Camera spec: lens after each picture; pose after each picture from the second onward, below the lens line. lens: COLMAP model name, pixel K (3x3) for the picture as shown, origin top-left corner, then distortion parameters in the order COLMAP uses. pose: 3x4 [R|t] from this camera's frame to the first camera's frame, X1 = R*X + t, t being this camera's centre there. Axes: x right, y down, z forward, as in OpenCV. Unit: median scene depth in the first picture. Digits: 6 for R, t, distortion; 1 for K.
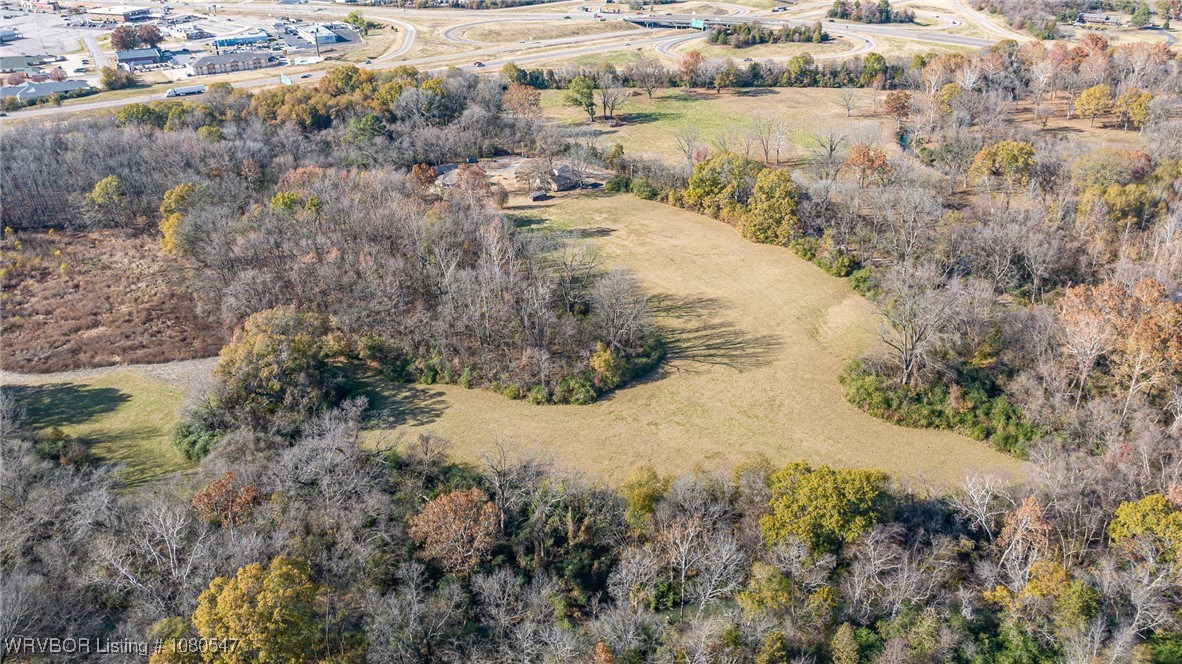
lens RADIAL K [[802.6, 0, 591.0], [0, 802.6, 332.0], [0, 0, 1]] dist [-0.018033, -0.001062]
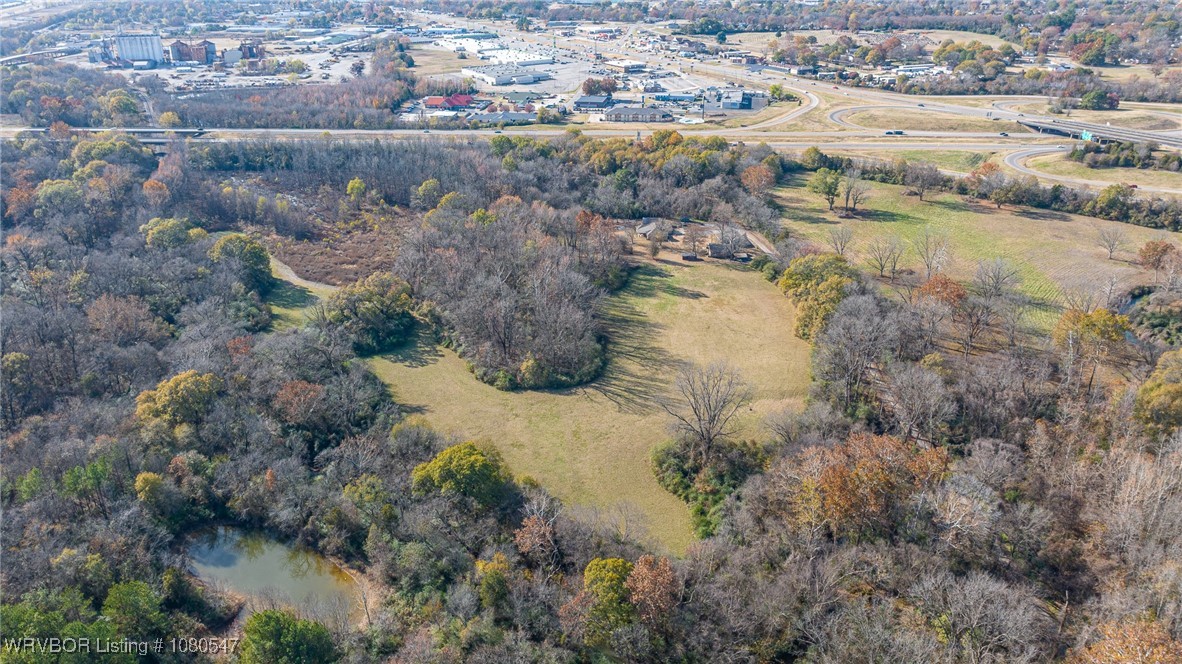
lens RADIAL K [[802.6, 0, 591.0], [0, 802.6, 332.0], [0, 0, 1]] dist [-0.018033, -0.001062]
pose [[0.773157, 0.272065, -0.572896, 0.361168], [-0.309296, 0.950361, 0.033907, -0.040806], [0.553683, 0.150979, 0.818927, -0.020054]]
